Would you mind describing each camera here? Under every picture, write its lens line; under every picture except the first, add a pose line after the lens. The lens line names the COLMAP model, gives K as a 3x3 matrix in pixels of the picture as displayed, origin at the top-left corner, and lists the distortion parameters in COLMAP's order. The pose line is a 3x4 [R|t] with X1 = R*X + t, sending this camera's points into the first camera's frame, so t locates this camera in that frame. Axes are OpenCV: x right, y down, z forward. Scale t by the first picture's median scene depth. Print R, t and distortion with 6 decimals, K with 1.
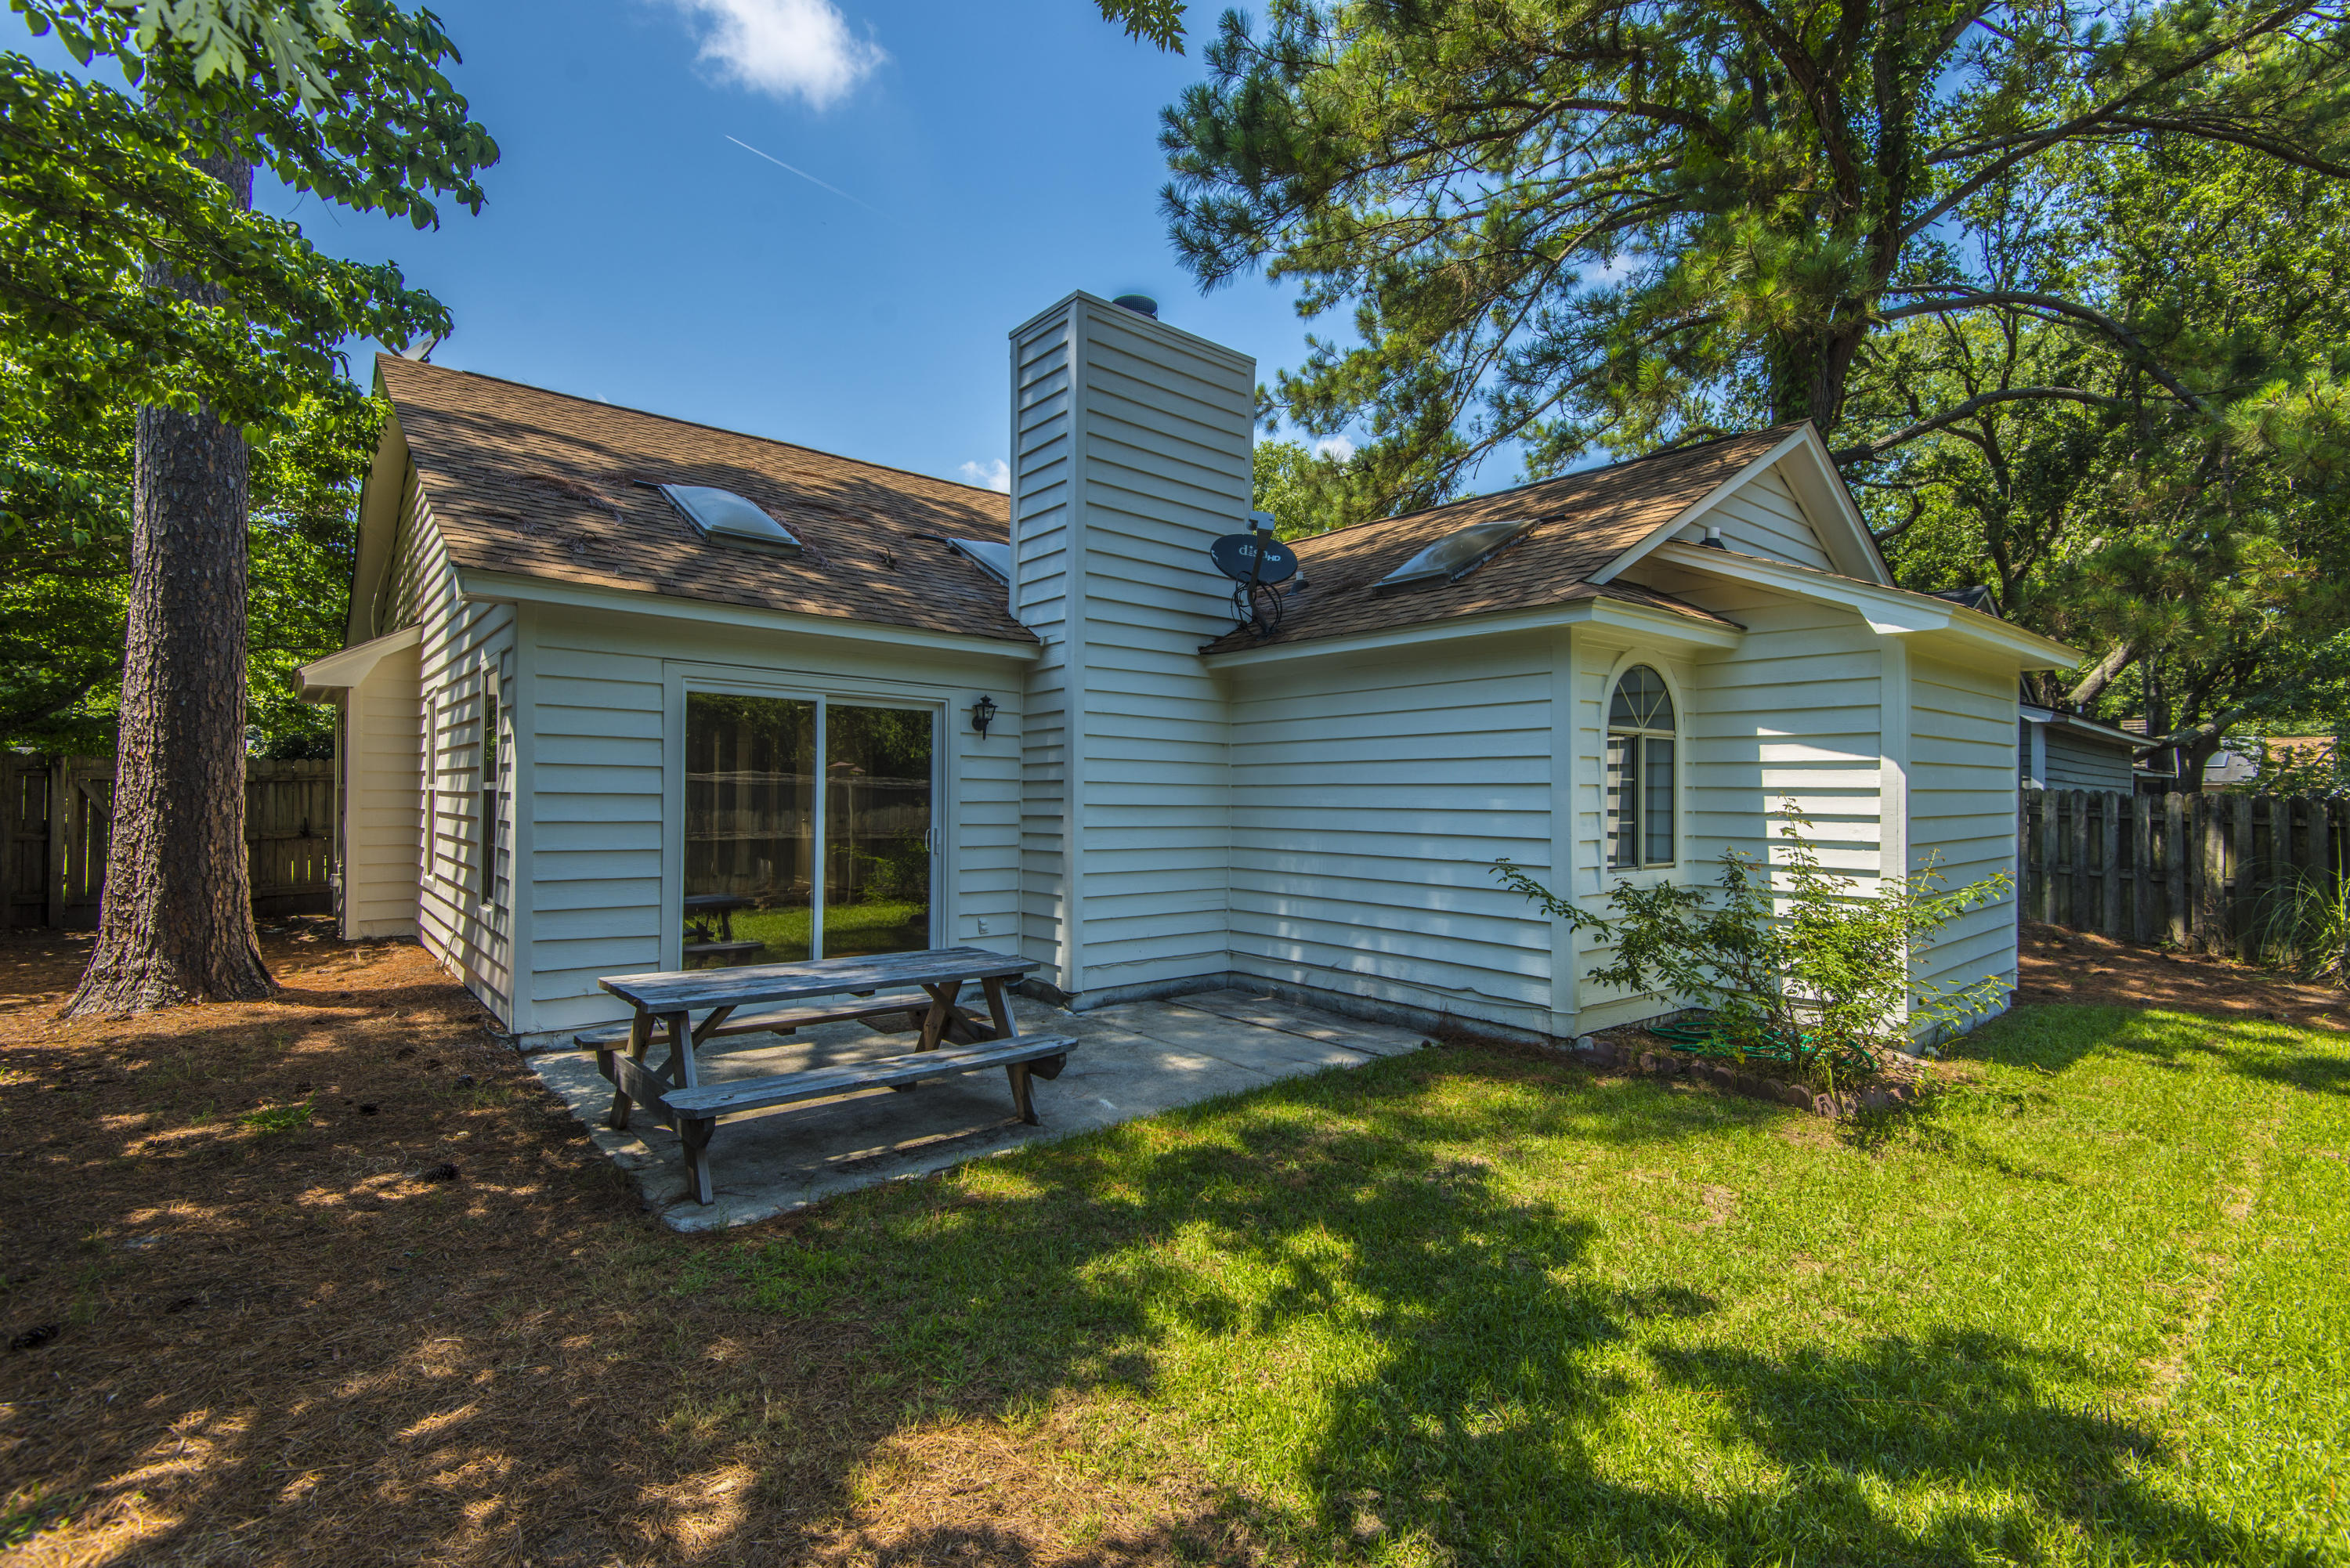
lens RADIAL K [[1060.5, 0, 1173.9], [0, 1060.5, 780.4], [0, 0, 1]] dist [0.031449, -0.015616]
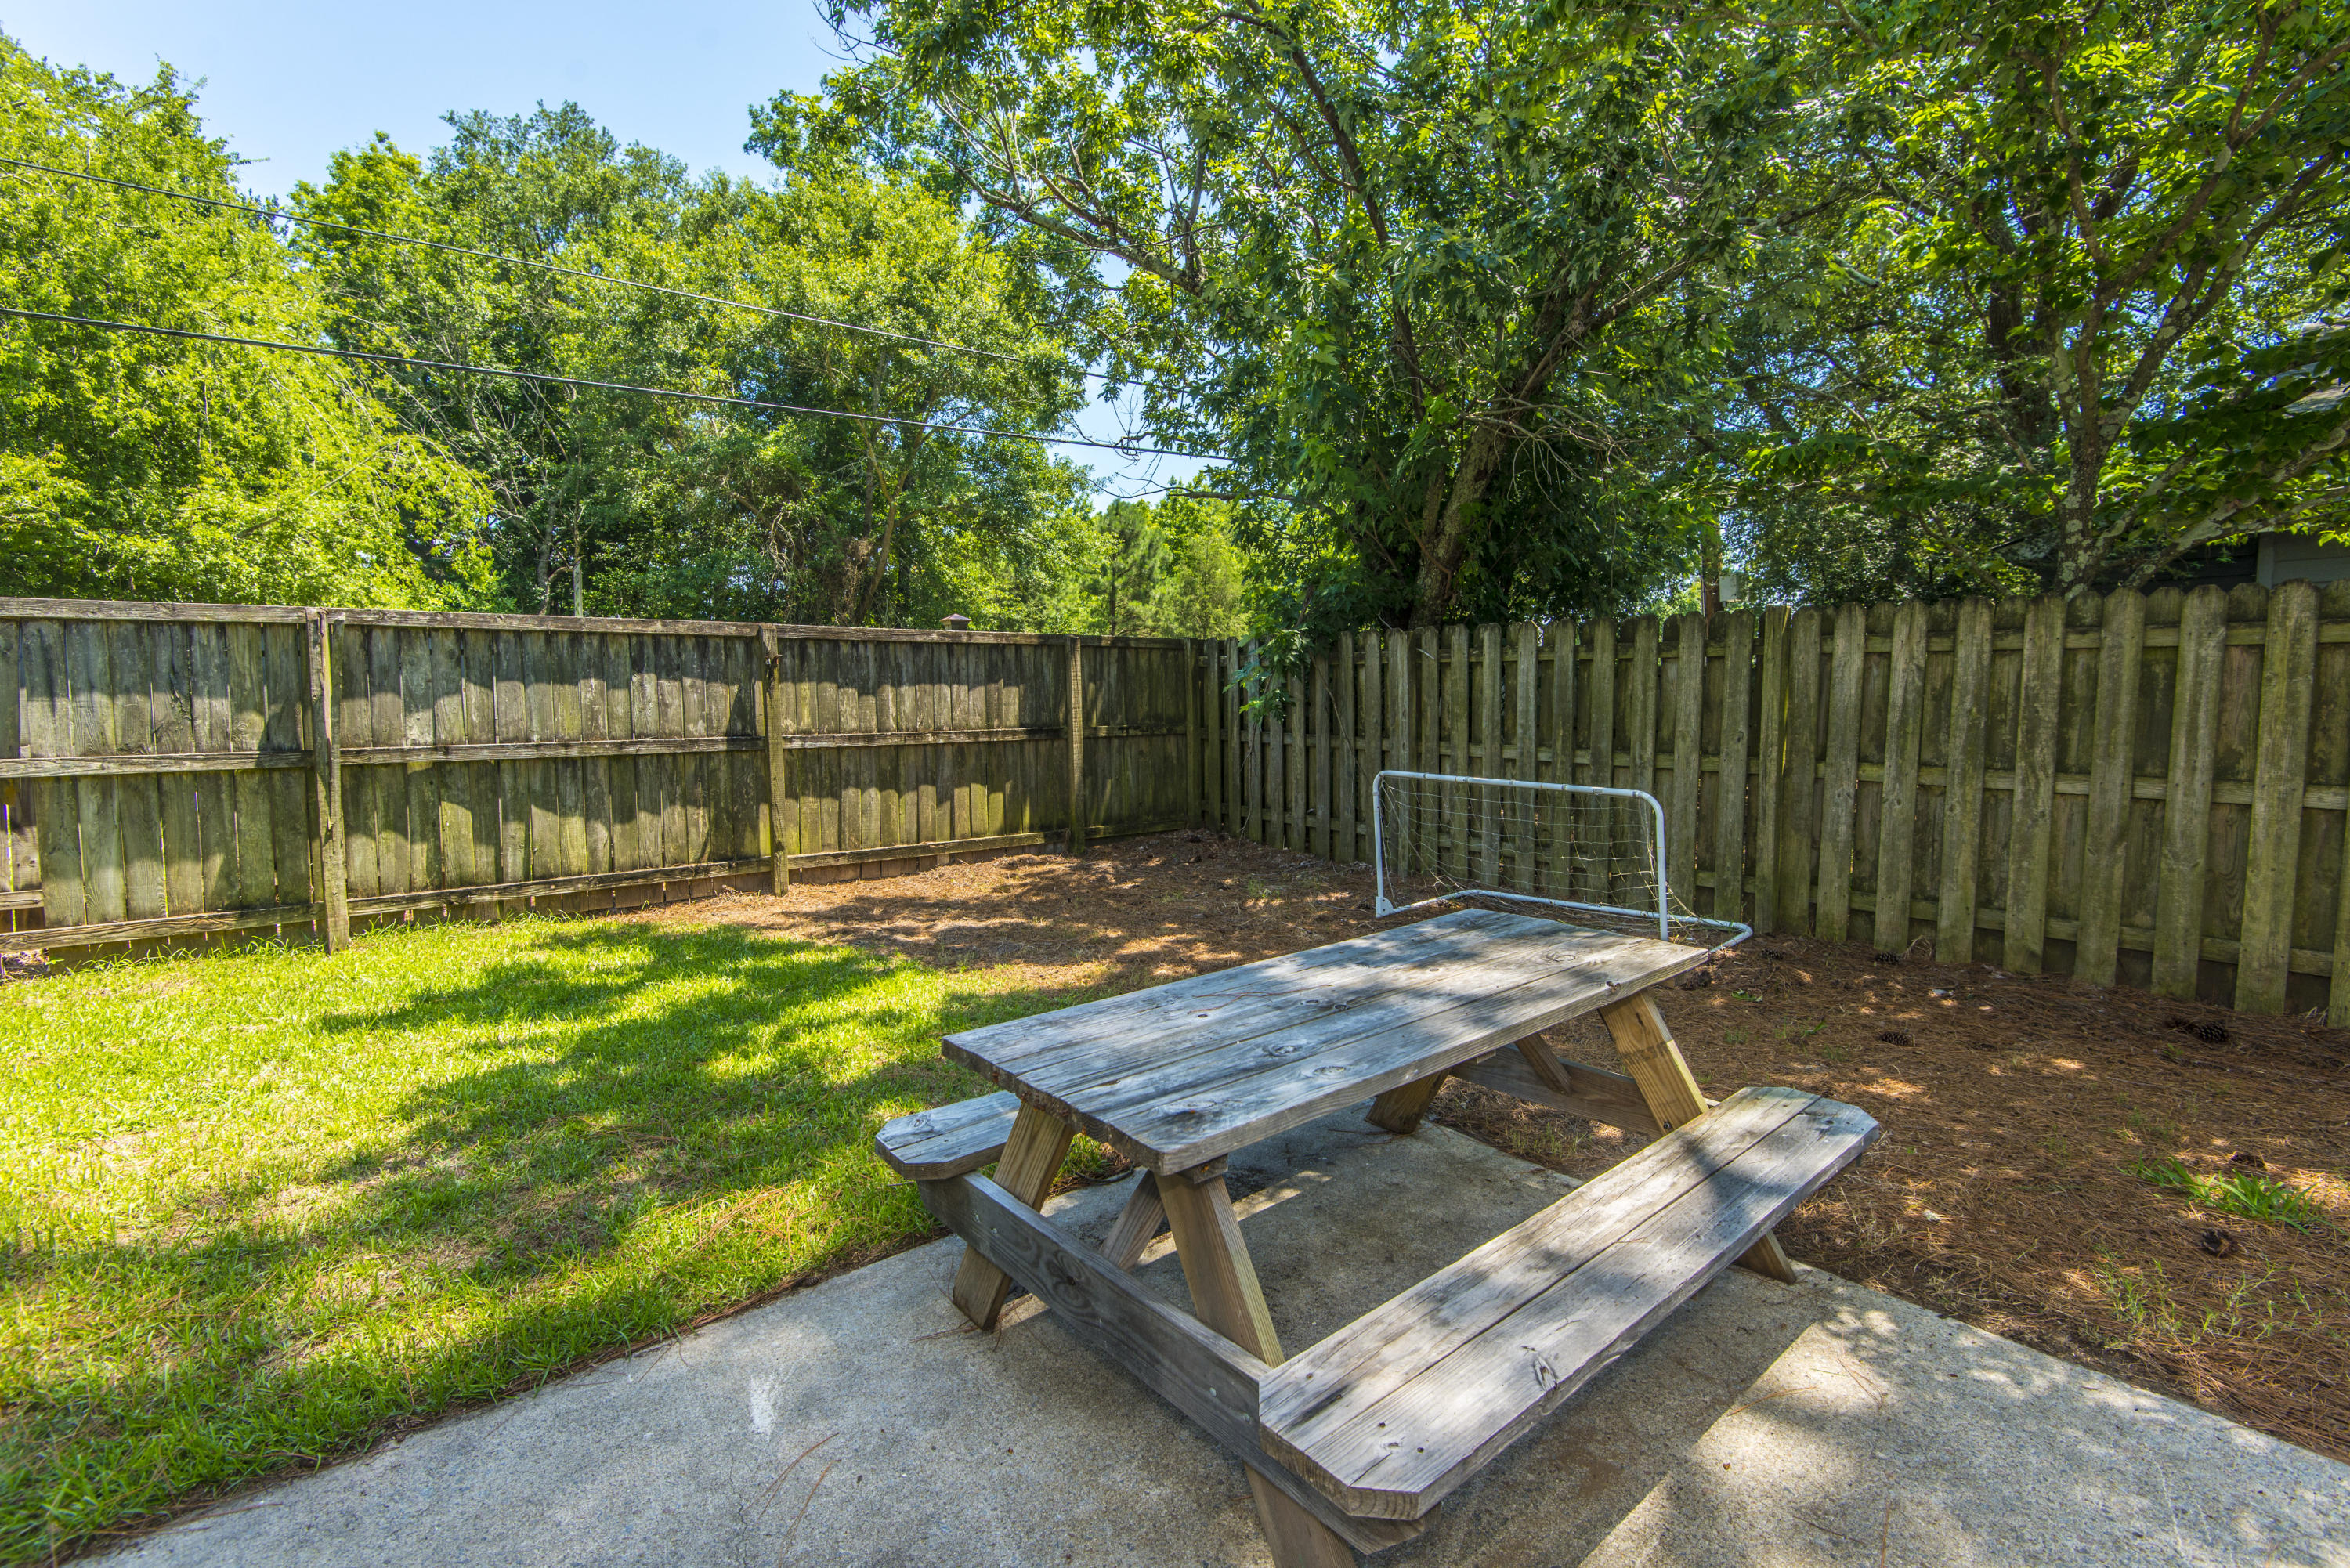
lens RADIAL K [[1060.5, 0, 1179.4], [0, 1060.5, 774.7], [0, 0, 1]] dist [0.031449, -0.015616]
pose [[-0.999438, -0.016655, 0.029106, -0.168121], [-0.014524, 0.997302, 0.071962, 0.031606], [-0.030226, 0.071499, -0.996983, 1.033483]]
